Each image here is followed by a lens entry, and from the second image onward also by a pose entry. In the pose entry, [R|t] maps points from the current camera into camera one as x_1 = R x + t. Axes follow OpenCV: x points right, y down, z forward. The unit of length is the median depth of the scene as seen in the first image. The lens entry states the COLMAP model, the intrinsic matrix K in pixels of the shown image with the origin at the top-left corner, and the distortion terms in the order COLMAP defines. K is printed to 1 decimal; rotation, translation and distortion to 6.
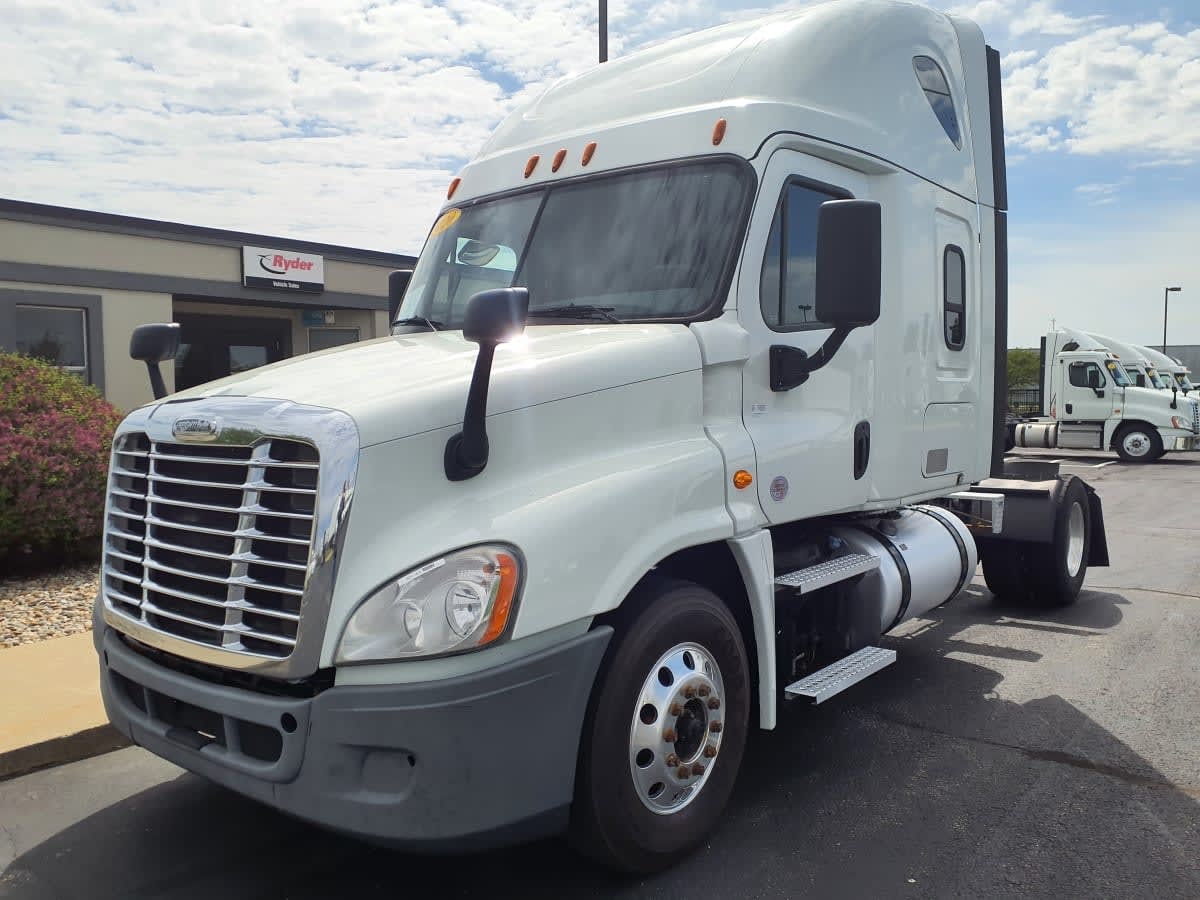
lens RADIAL K [[907.7, 0, 599.8], [0, 907.7, 458.1], [0, 0, 1]] dist [-0.007234, -0.008540]
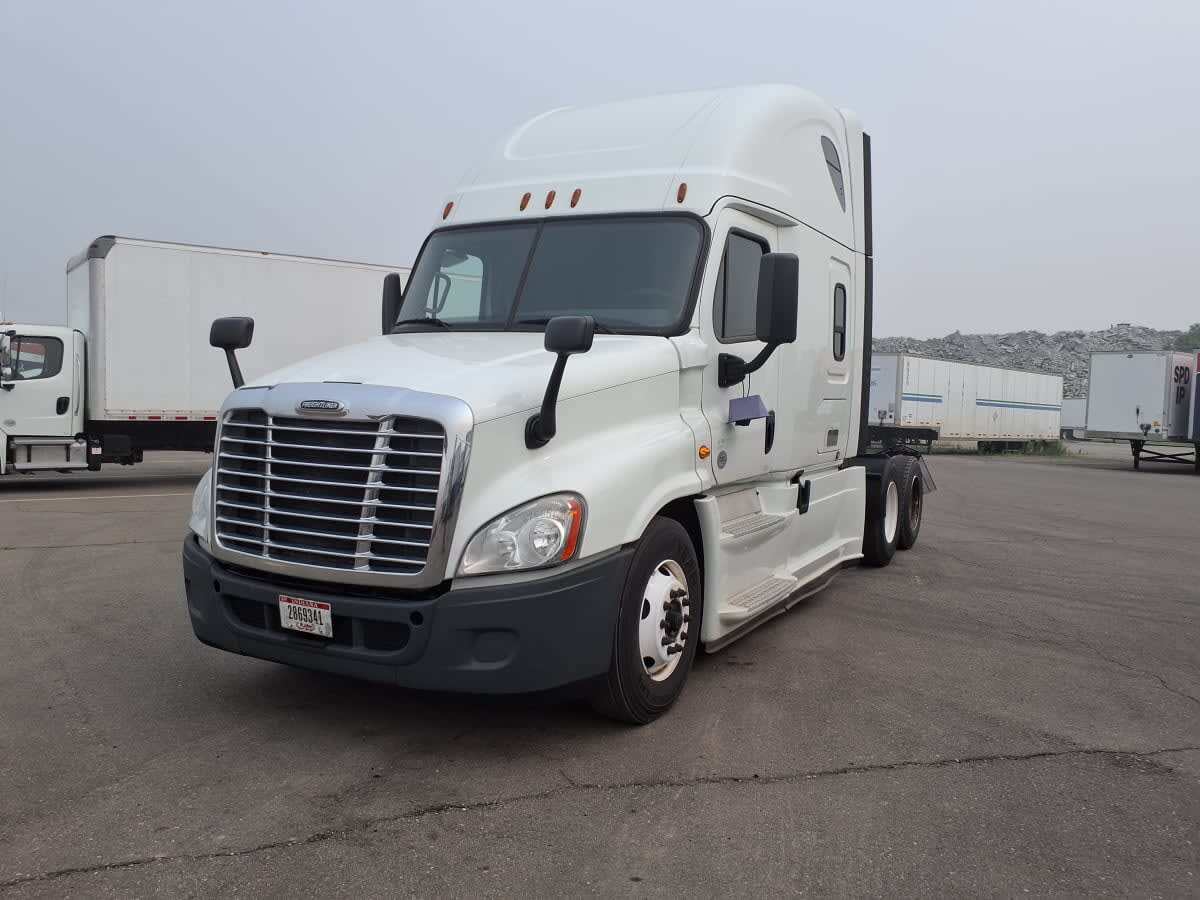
lens RADIAL K [[907.7, 0, 592.5], [0, 907.7, 446.6], [0, 0, 1]] dist [-0.007234, -0.008540]
pose [[0.983648, 0.012412, 0.179672, -0.266615], [-0.015086, 0.999795, 0.013526, 0.000895], [-0.179467, -0.016016, 0.983634, -0.348575]]
